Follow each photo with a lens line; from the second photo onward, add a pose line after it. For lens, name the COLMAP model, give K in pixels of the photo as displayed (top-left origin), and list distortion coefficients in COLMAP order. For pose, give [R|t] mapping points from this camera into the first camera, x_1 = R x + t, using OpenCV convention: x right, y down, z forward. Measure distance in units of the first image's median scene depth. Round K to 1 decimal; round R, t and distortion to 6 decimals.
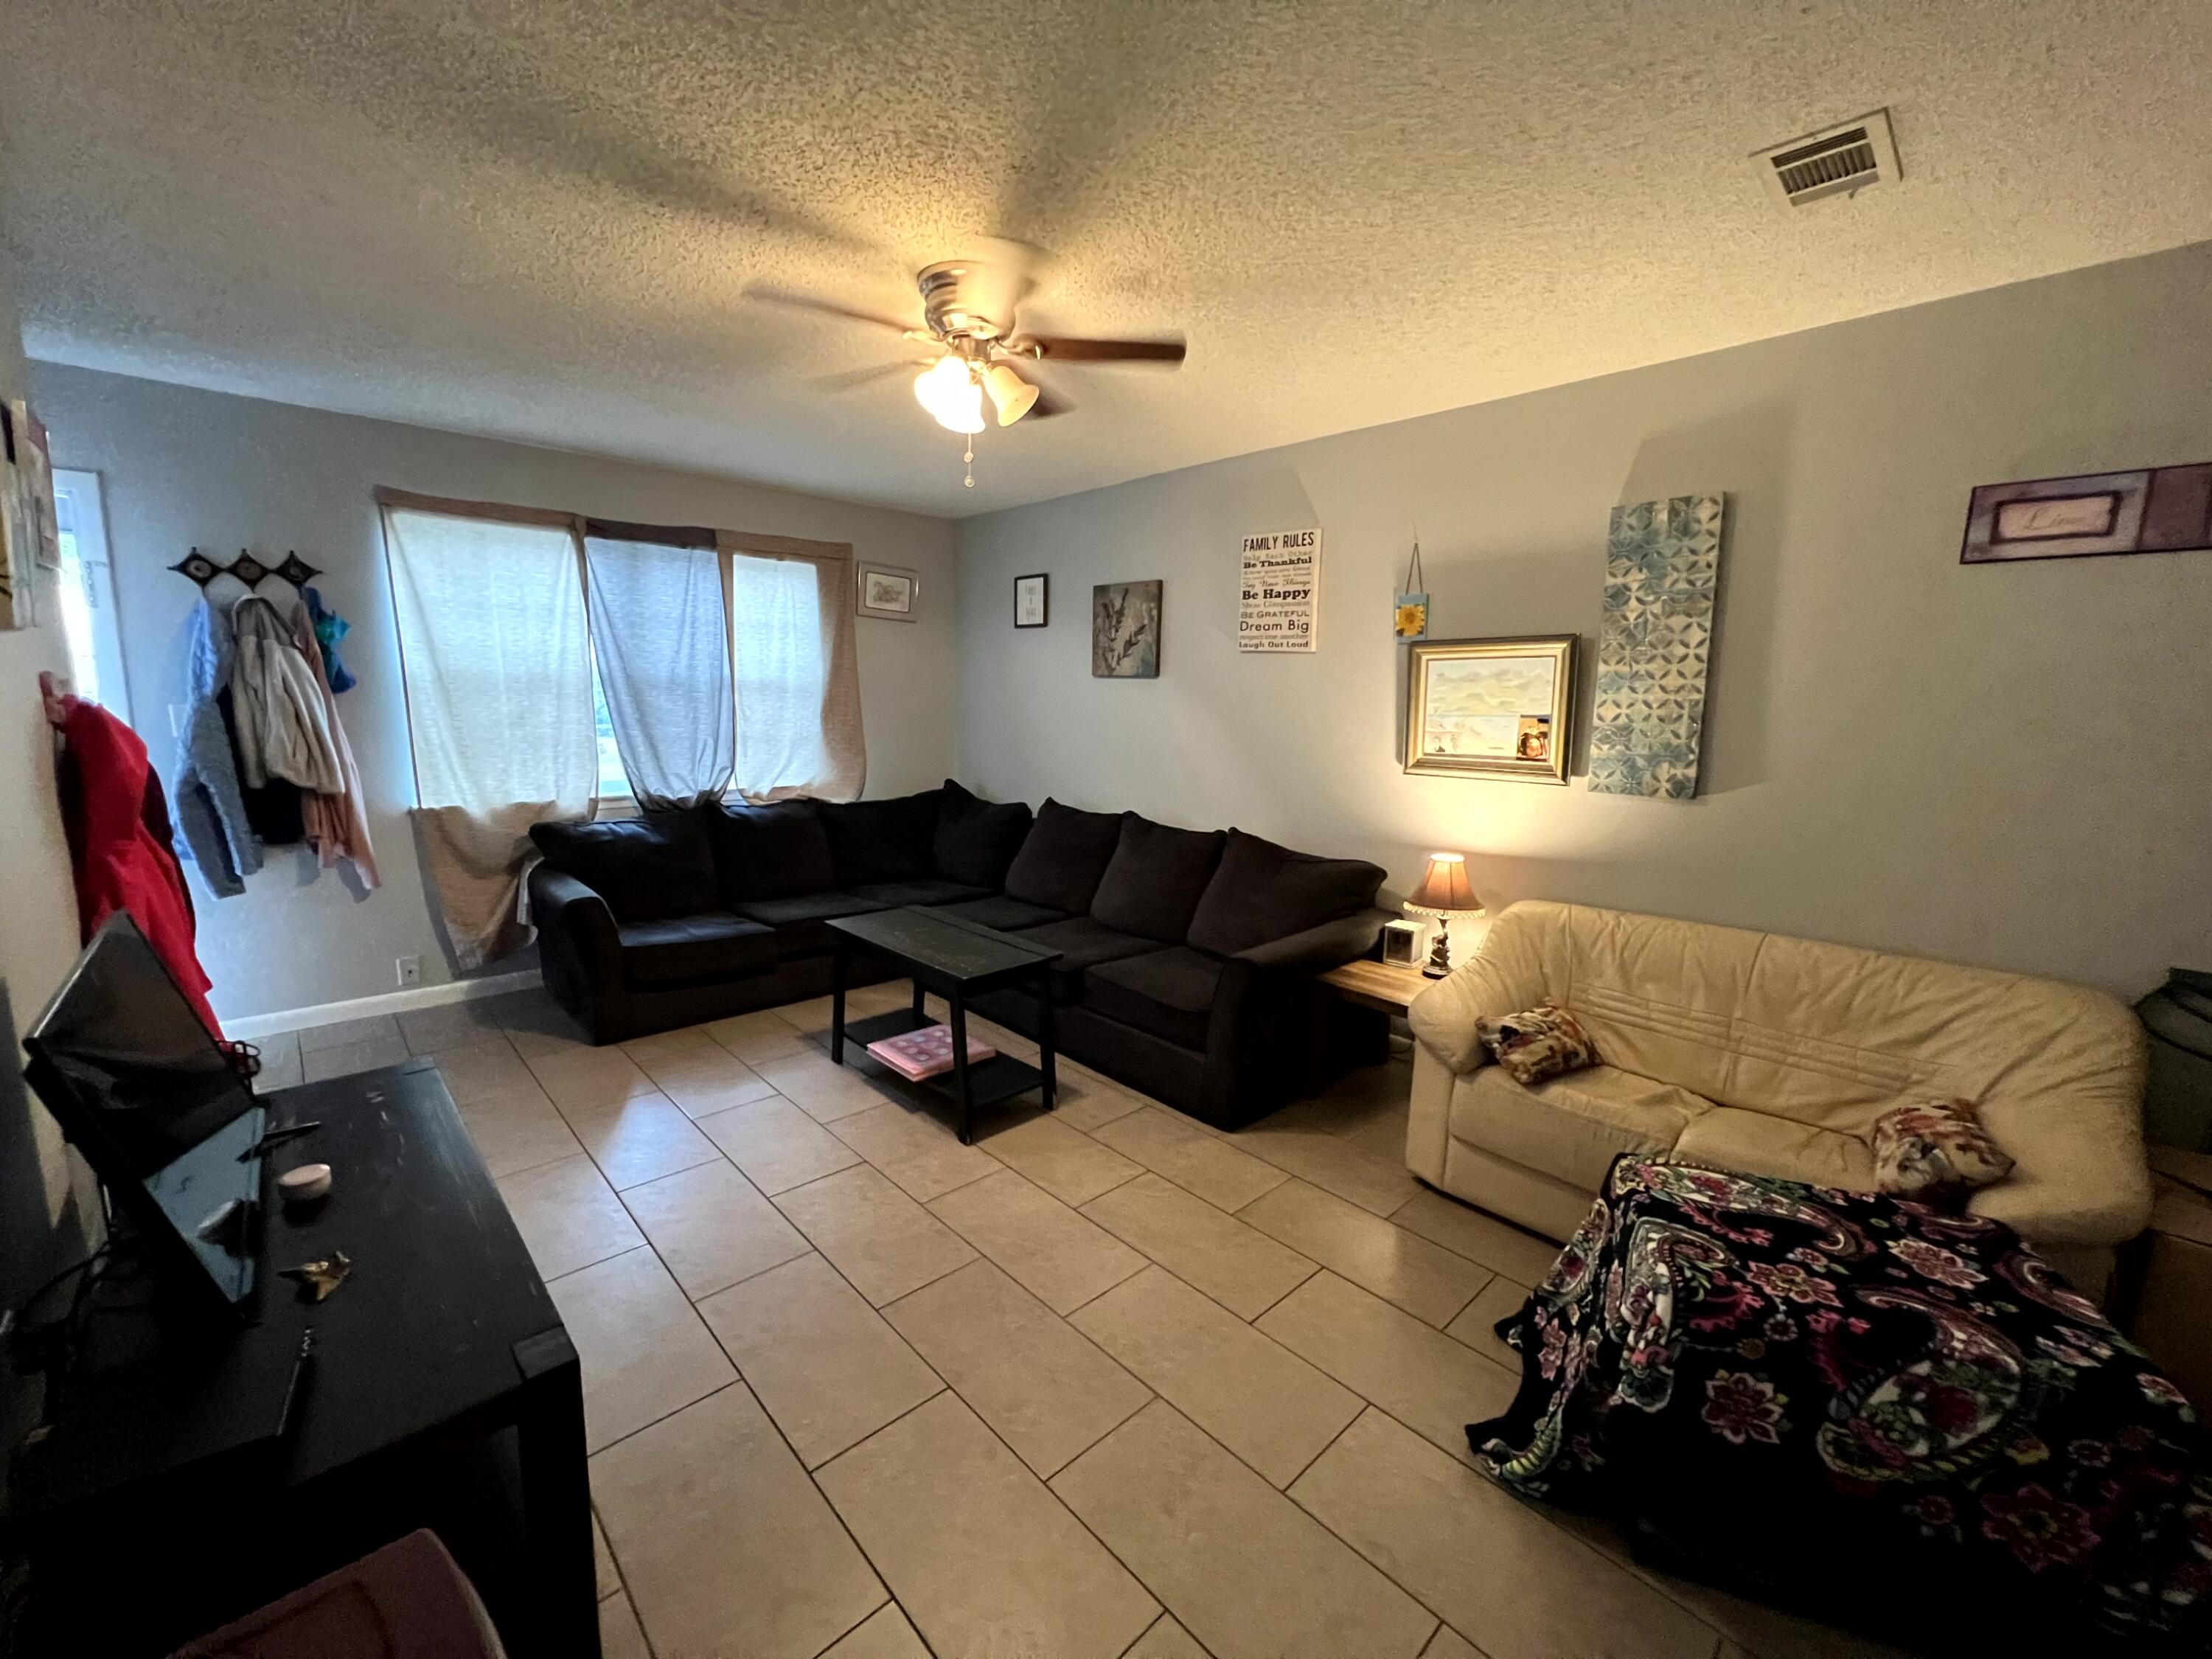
lens RADIAL K [[895.1, 0, 1101.4], [0, 895.1, 828.8], [0, 0, 1]] dist [-0.002777, 0.001232]
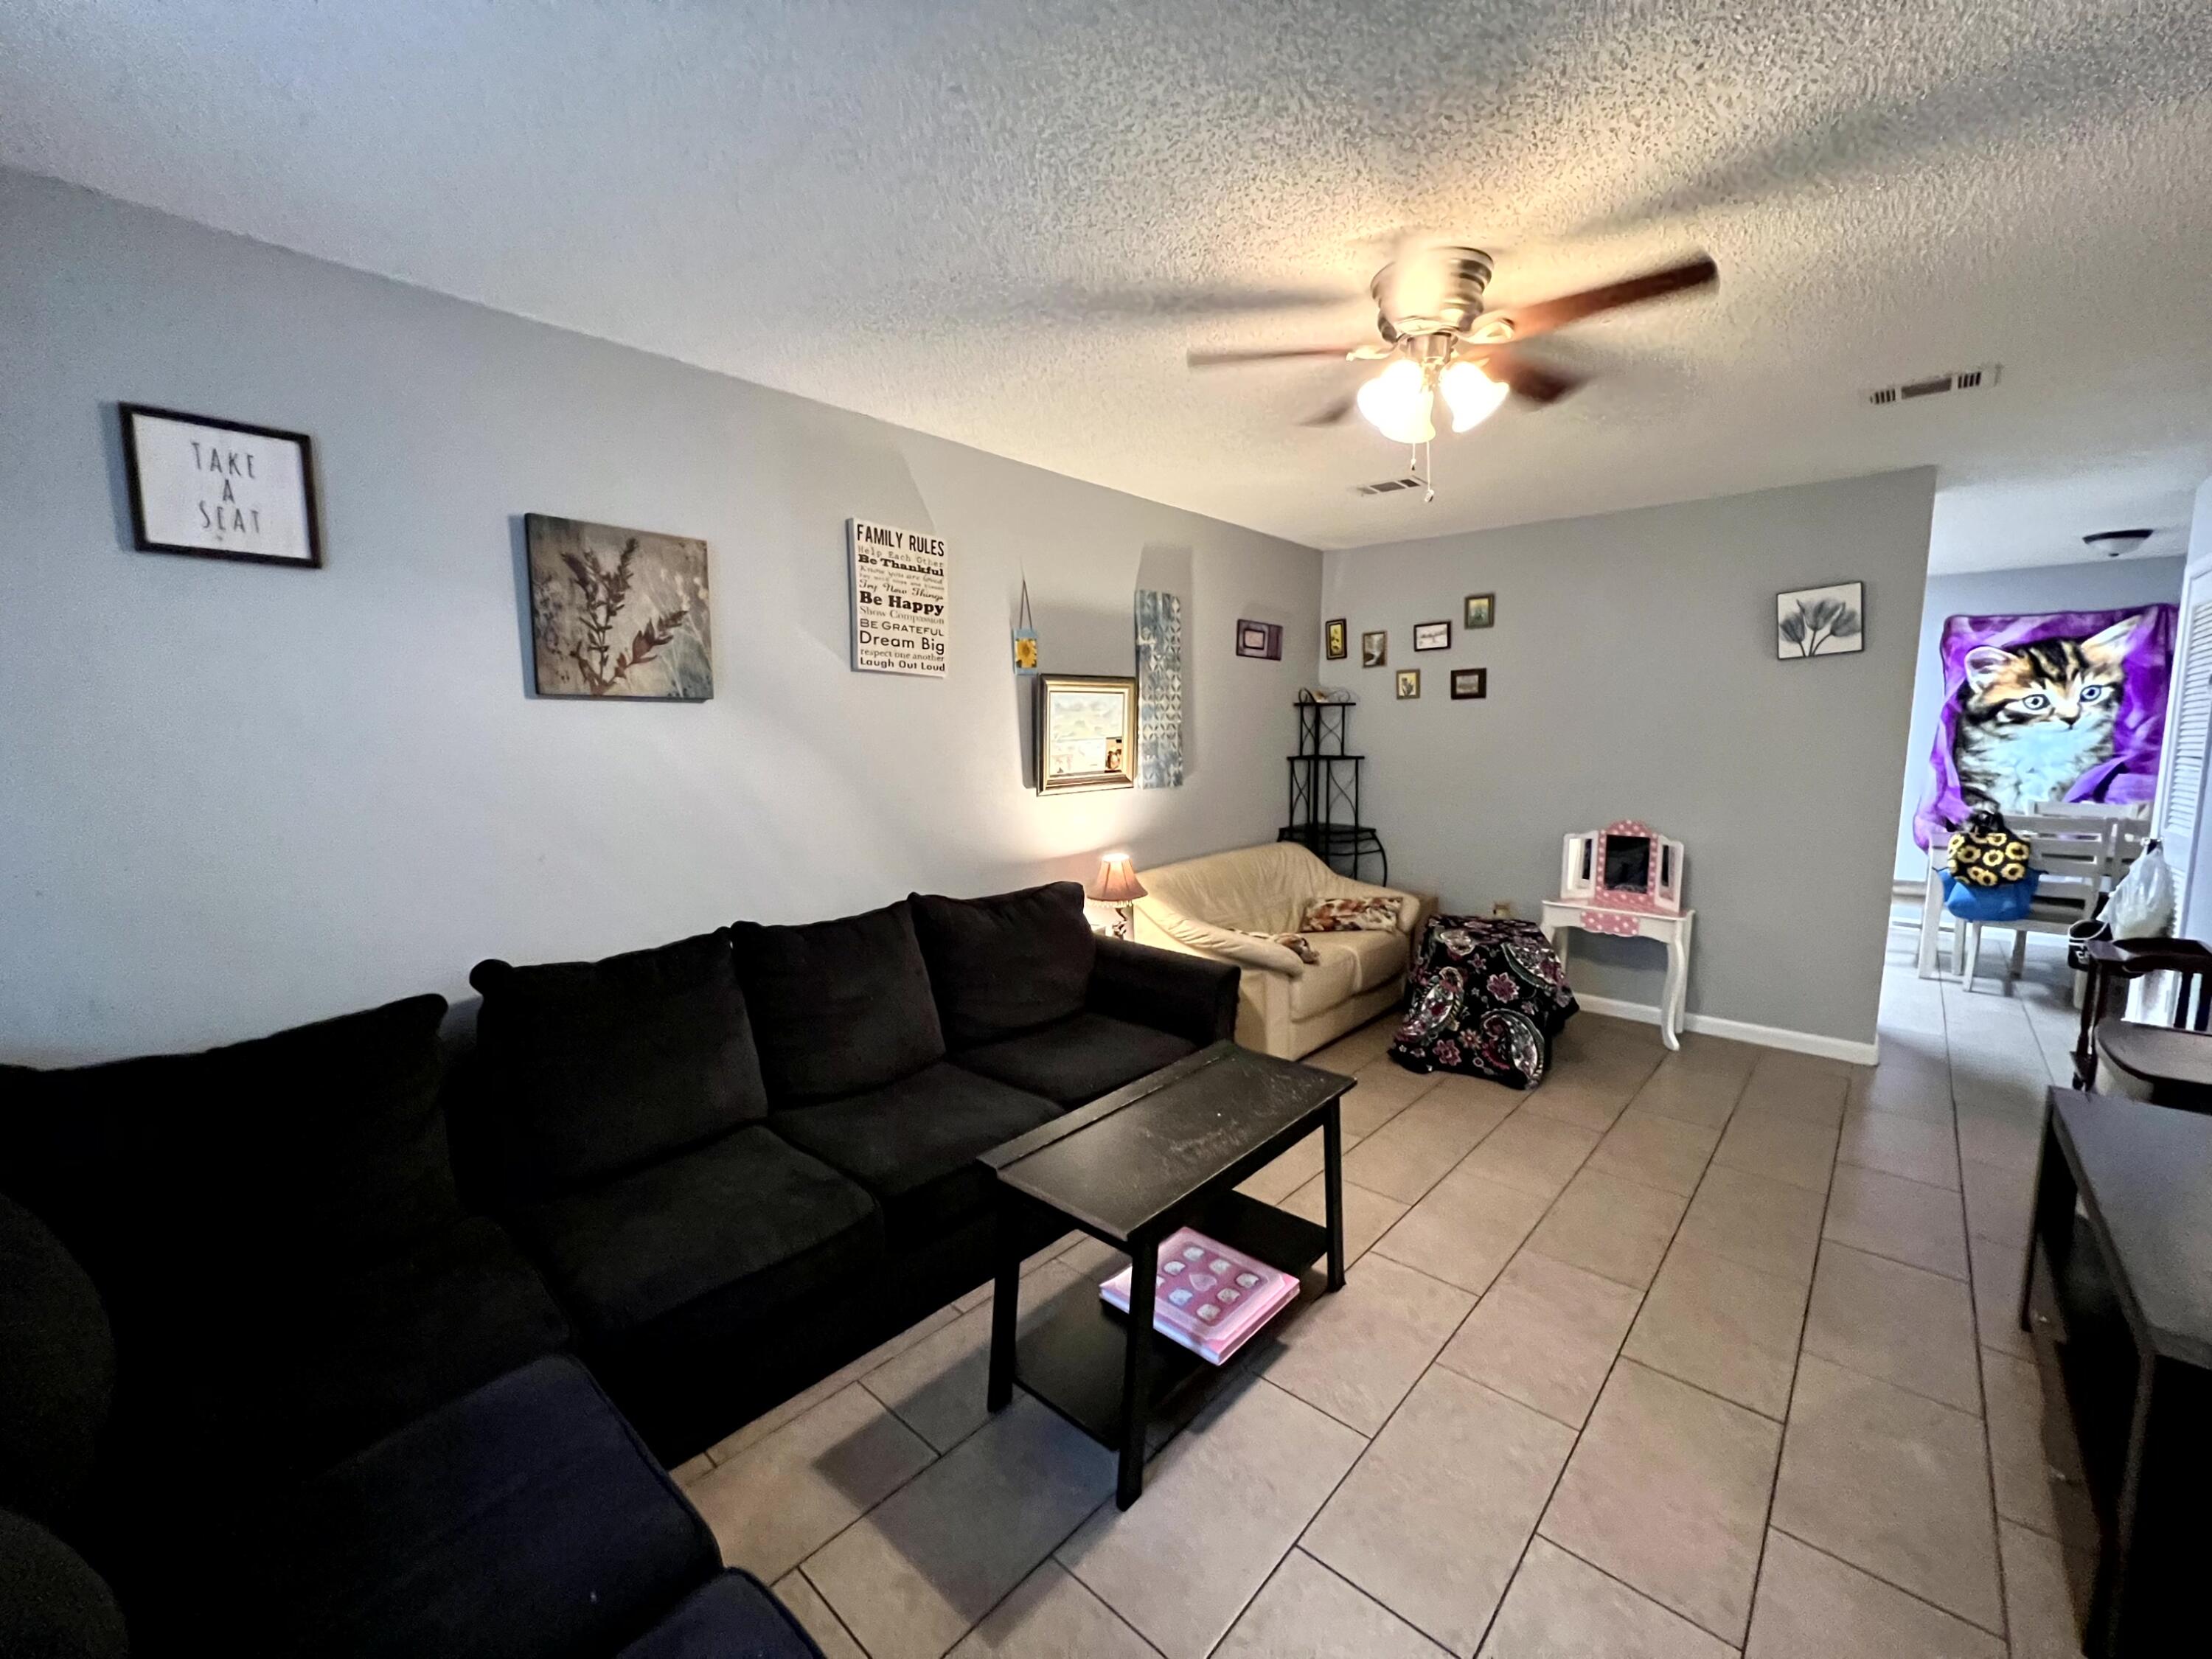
lens RADIAL K [[895.1, 0, 1099.1], [0, 895.1, 831.4], [0, 0, 1]] dist [-0.002777, 0.001232]
pose [[-0.083270, -0.137228, 0.987033, -0.918600], [0.148436, 0.977716, 0.148455, -0.211716], [-0.985410, 0.158874, -0.061045, 1.255392]]
